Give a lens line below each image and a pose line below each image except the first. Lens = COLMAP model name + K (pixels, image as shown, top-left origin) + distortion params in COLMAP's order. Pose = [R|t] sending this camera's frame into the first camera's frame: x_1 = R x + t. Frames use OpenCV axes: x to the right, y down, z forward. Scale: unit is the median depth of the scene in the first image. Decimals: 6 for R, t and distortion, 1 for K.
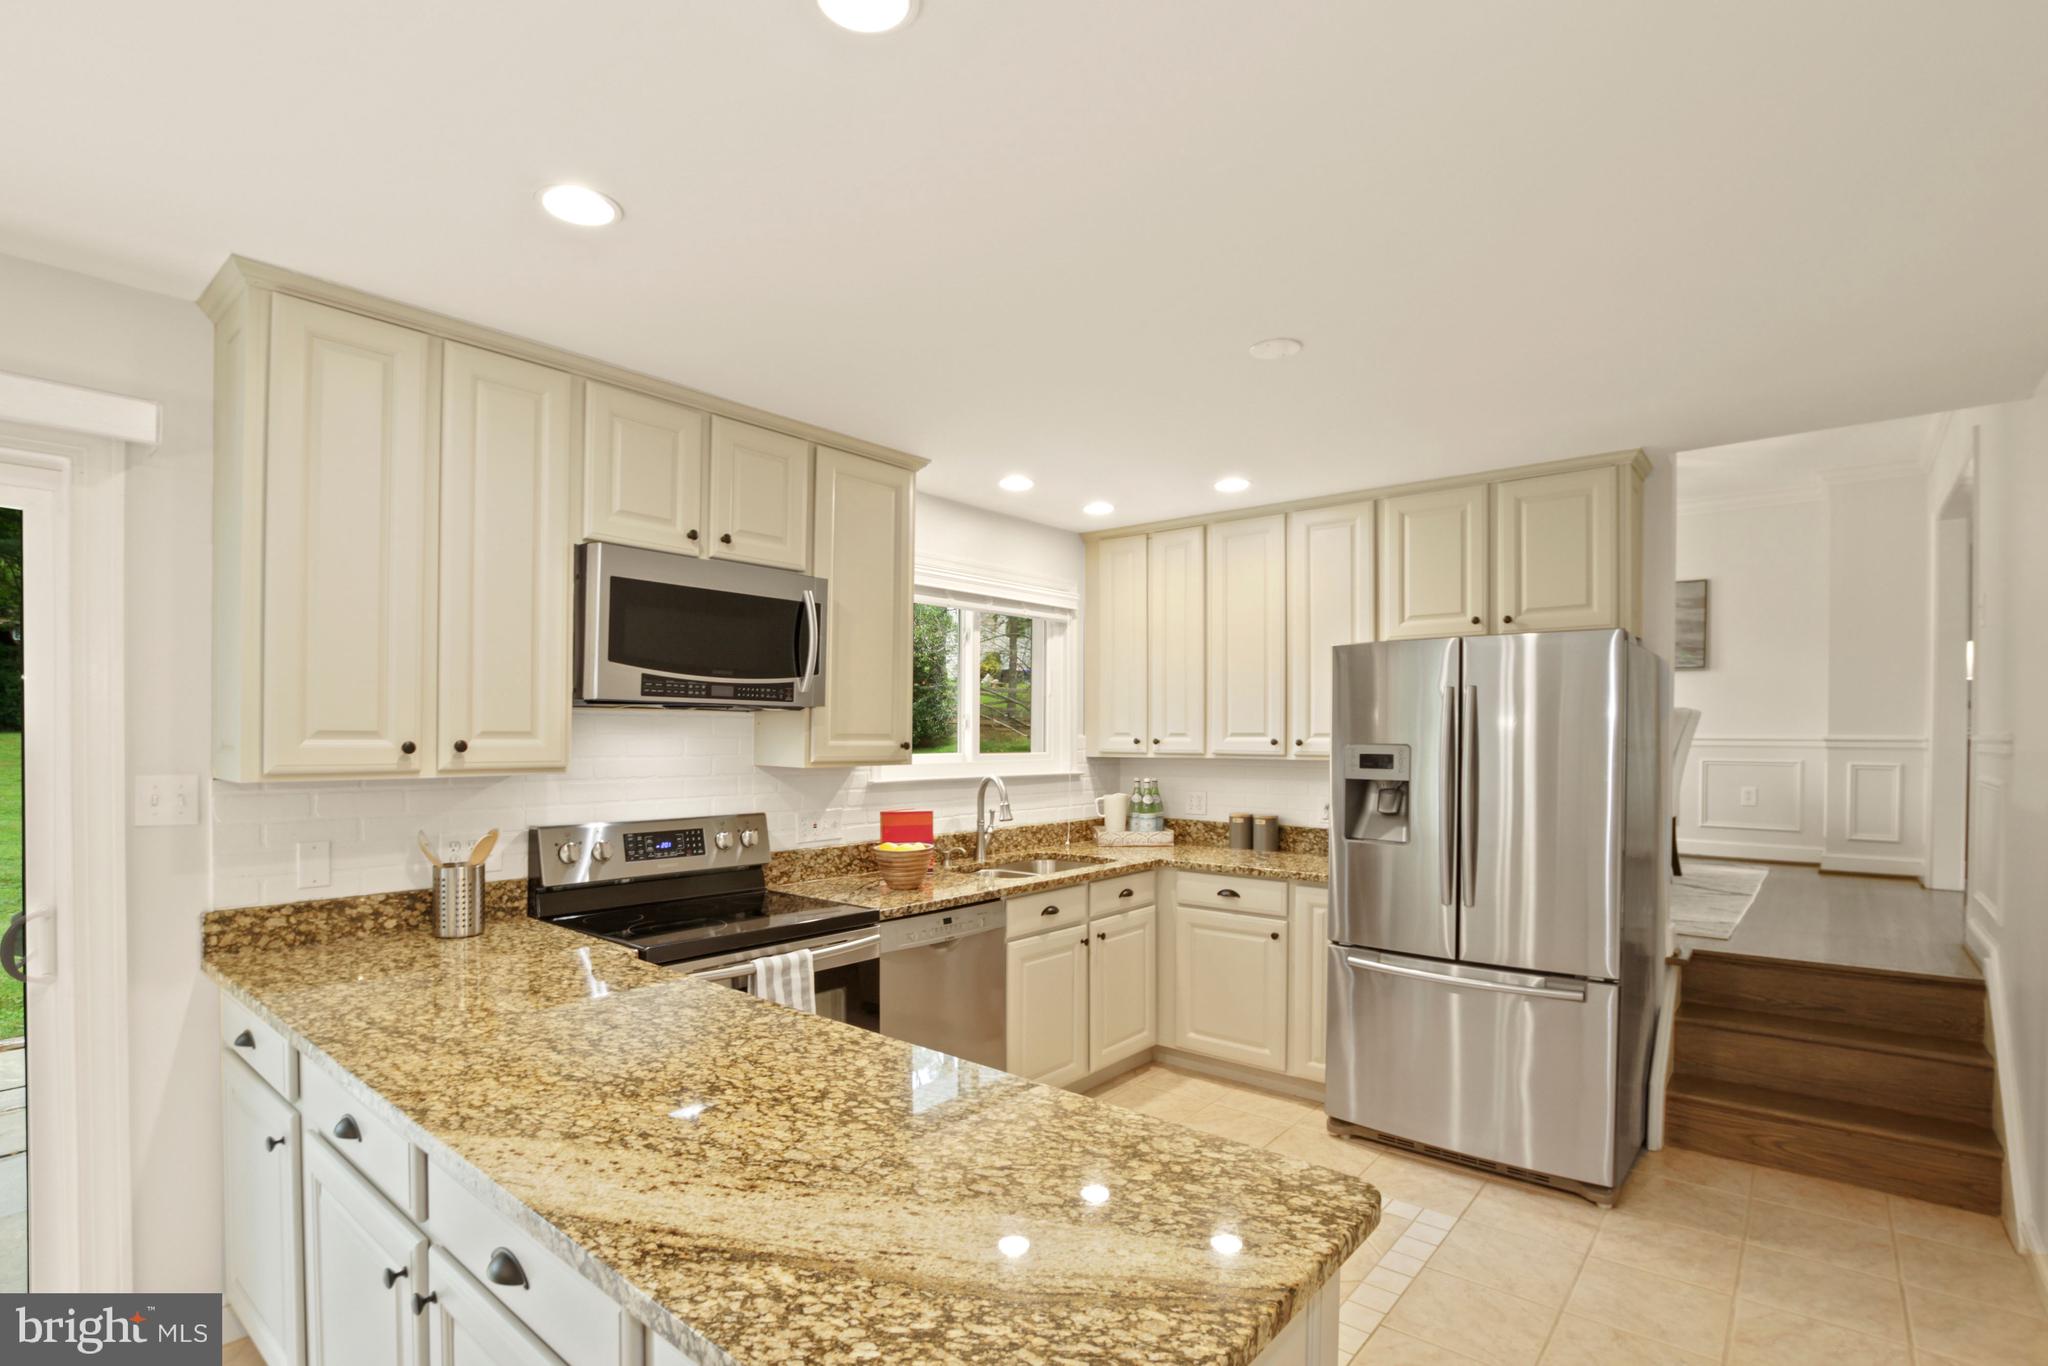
lens RADIAL K [[974.8, 0, 1025.3], [0, 974.8, 735.9], [0, 0, 1]] dist [-0.029529, -0.000656]
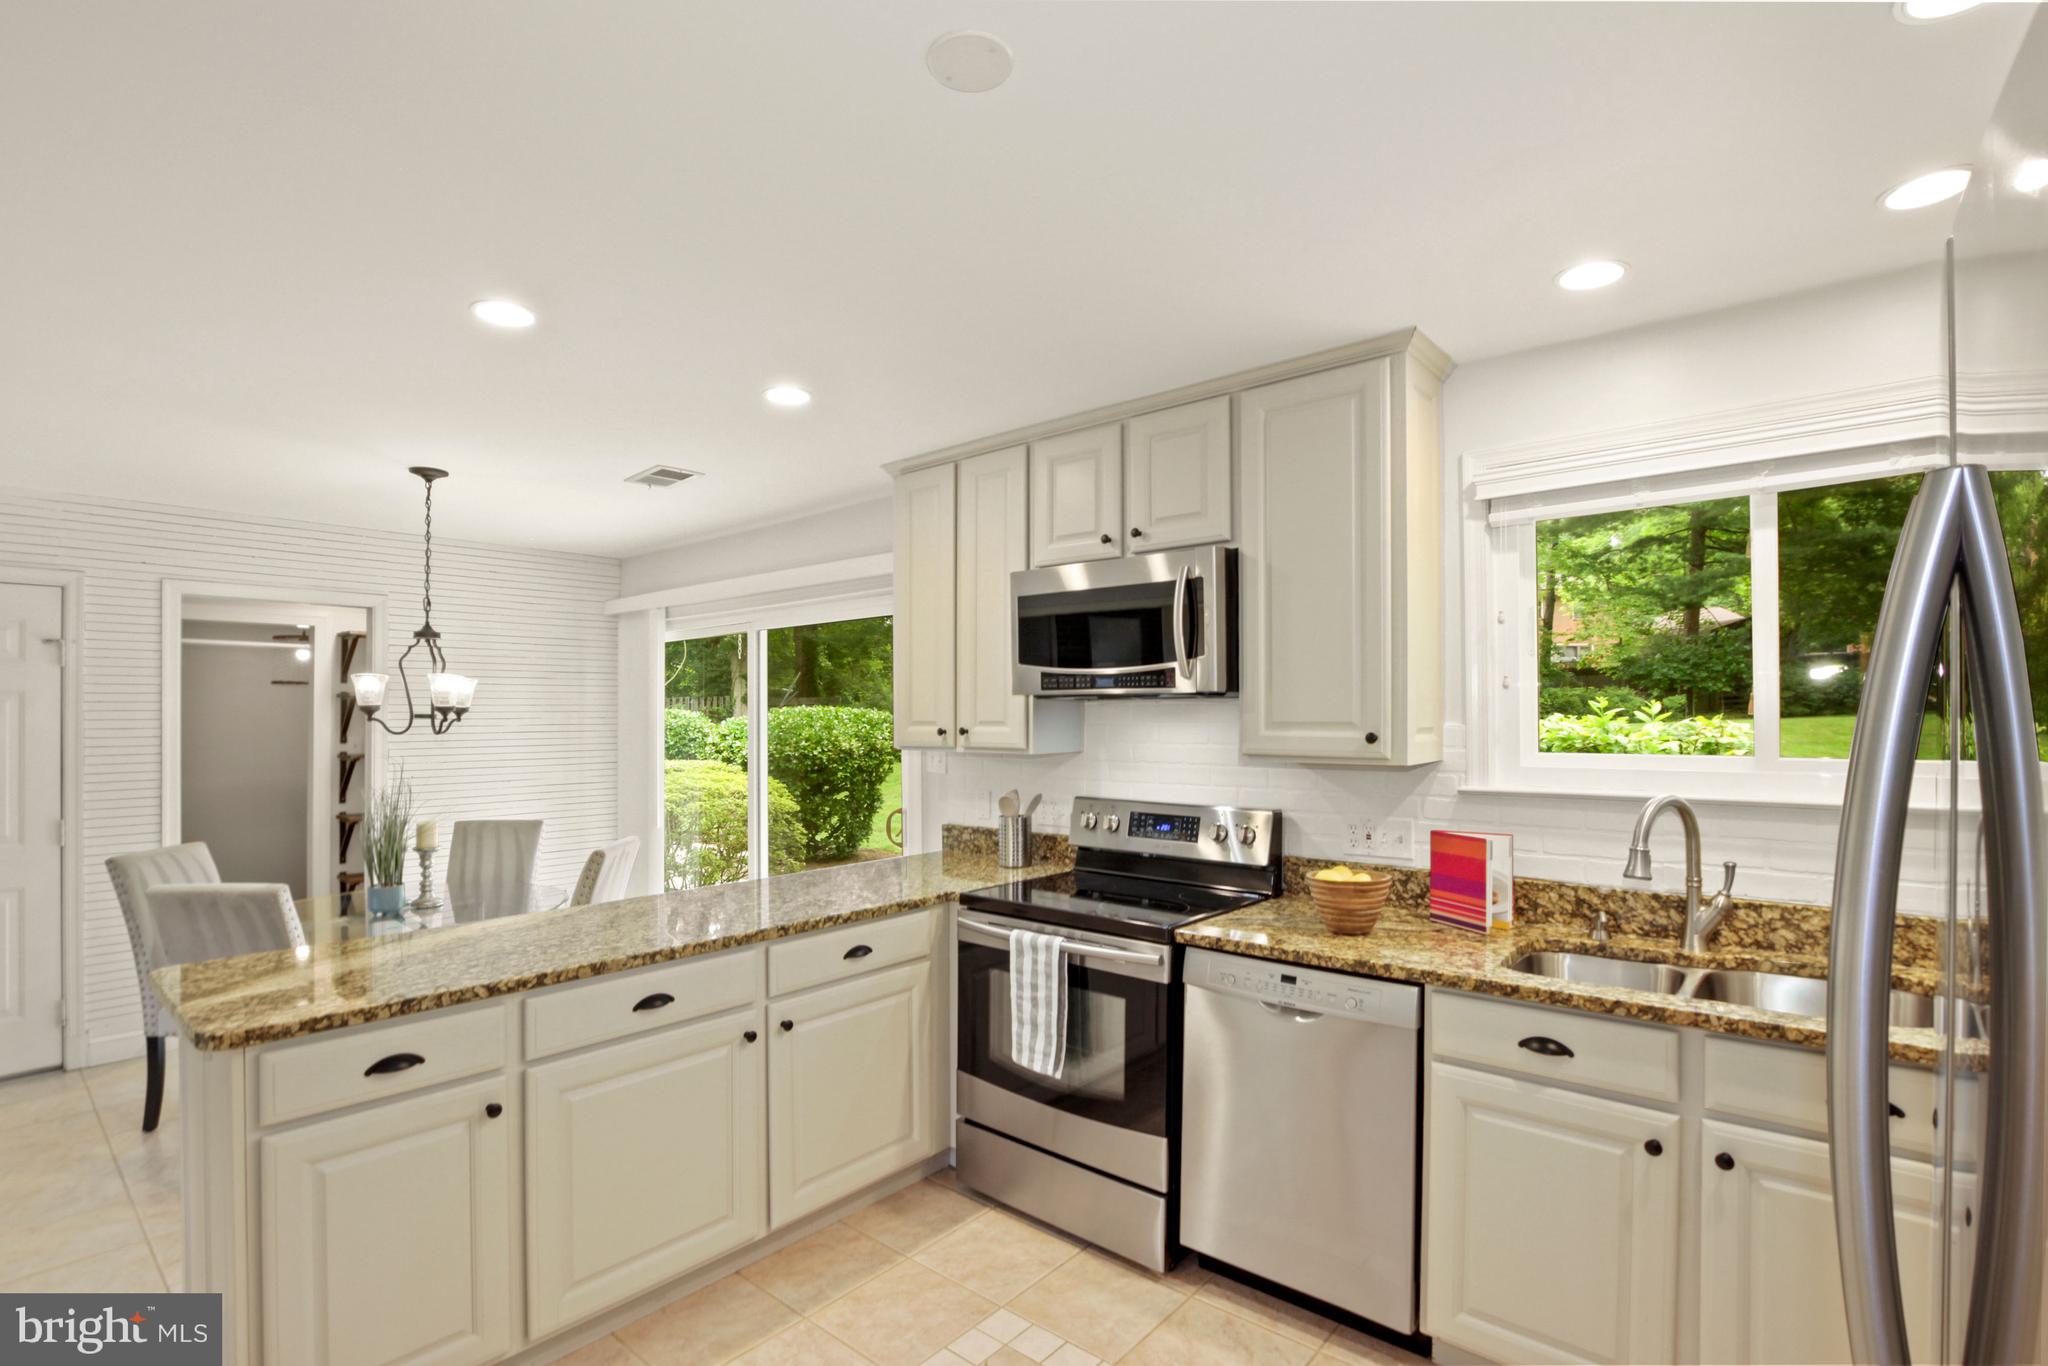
lens RADIAL K [[957.0, 0, 1030.5], [0, 957.0, 703.7], [0, 0, 1]] dist [-0.030573, 0.000592]
pose [[-0.013173, -0.020179, -0.999710, 0.565831], [0.000980, 0.999796, -0.020193, -0.001180], [0.999913, -0.001246, -0.013151, 0.727051]]
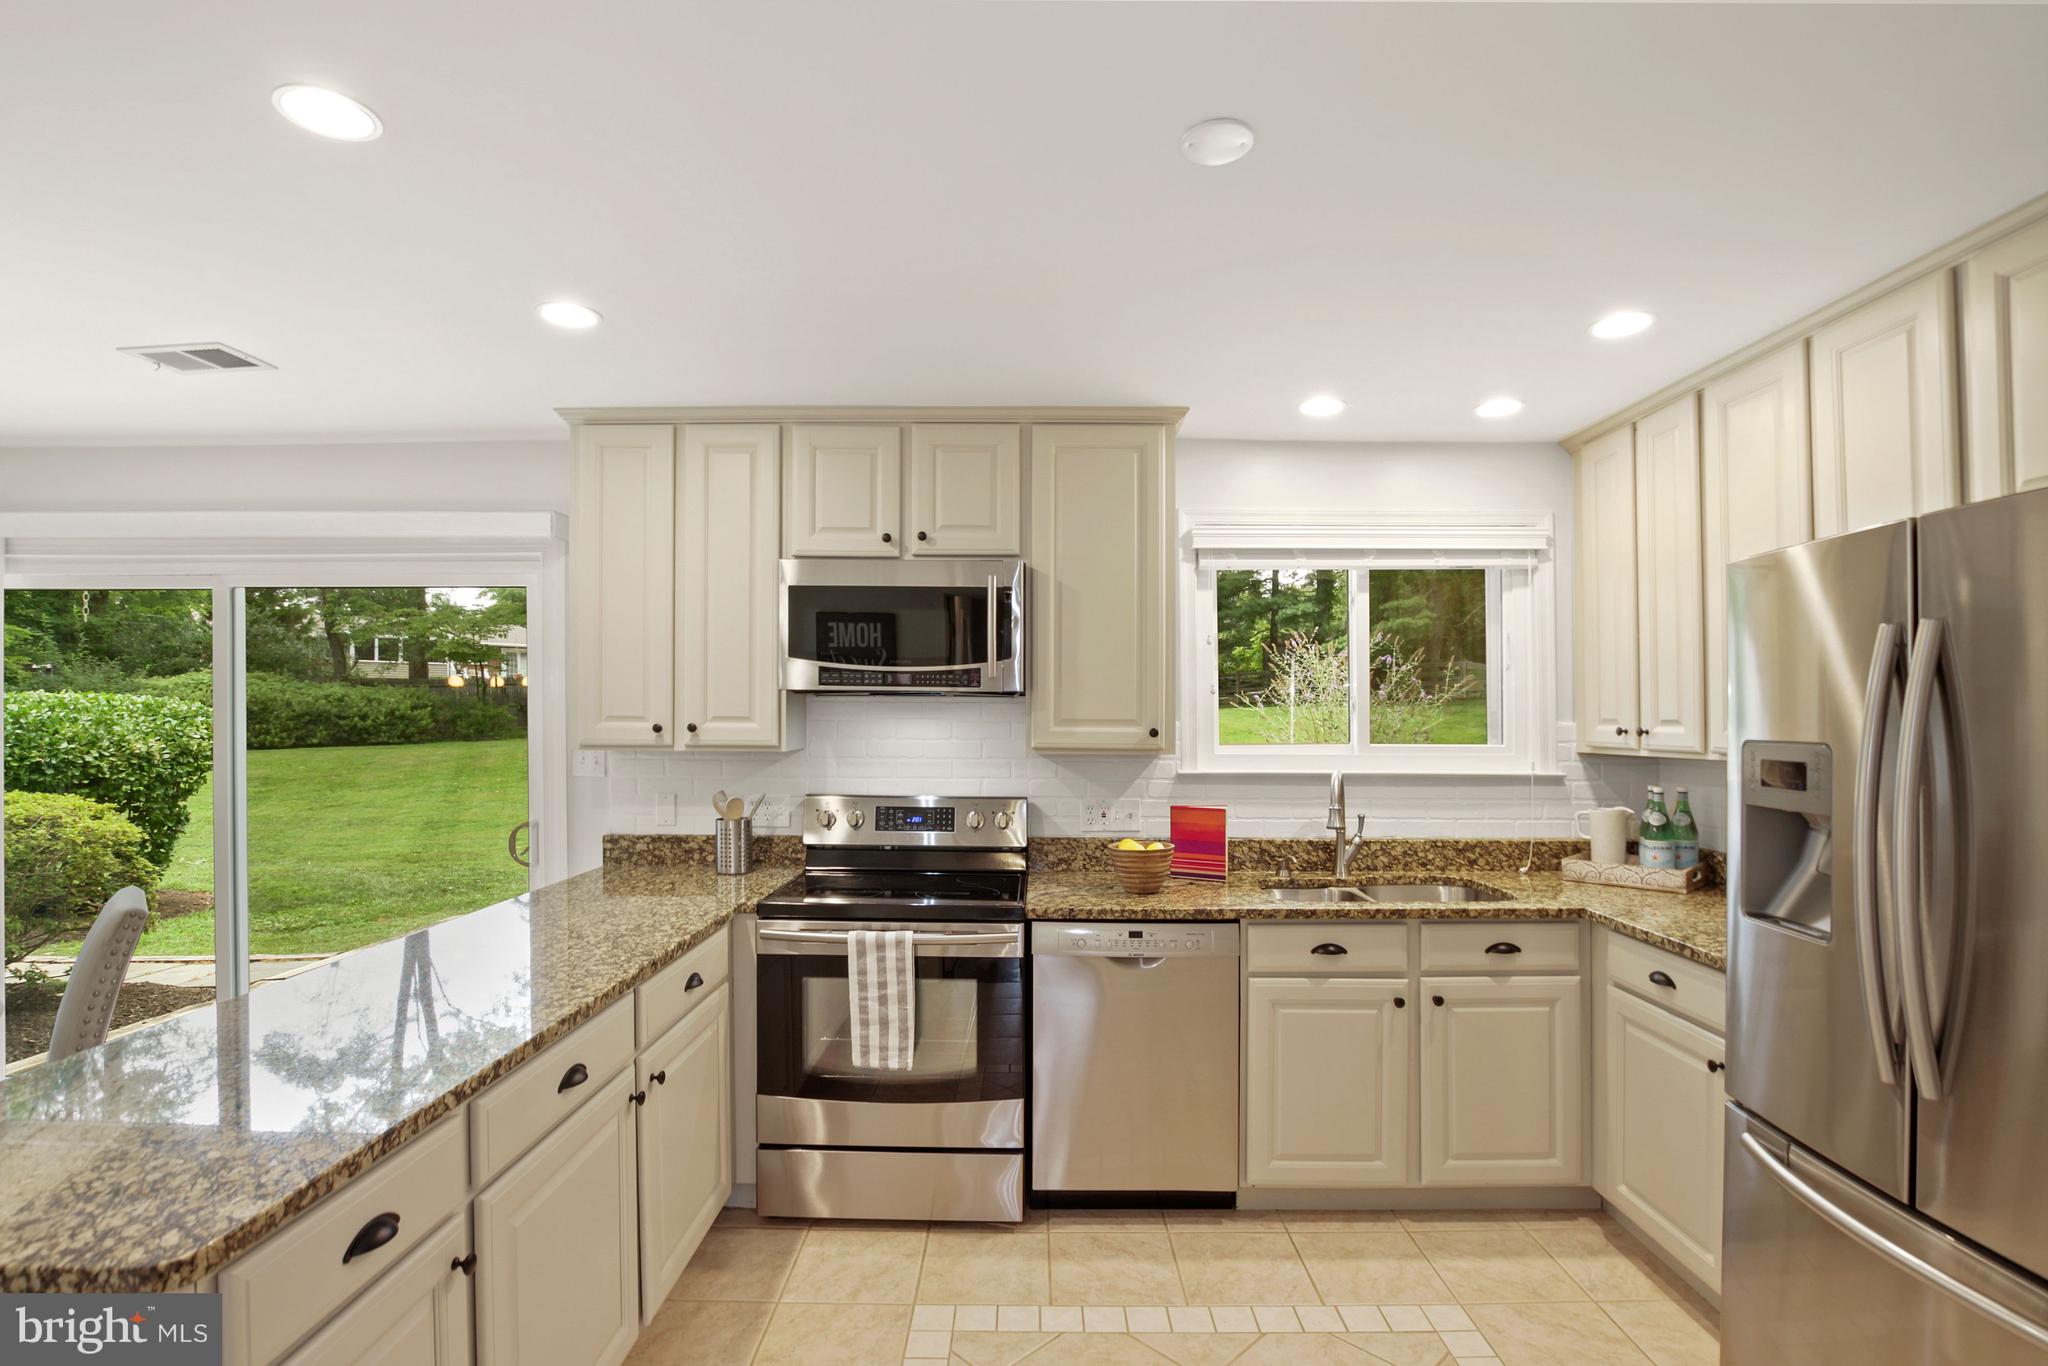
lens RADIAL K [[957.0, 0, 1030.5], [0, 957.0, 703.7], [0, 0, 1]] dist [-0.030573, 0.000592]
pose [[0.634495, -0.011566, -0.772840, 0.464107], [-0.003981, 0.999826, -0.018232, 0.000004], [0.772917, 0.014645, 0.634338, 0.341481]]
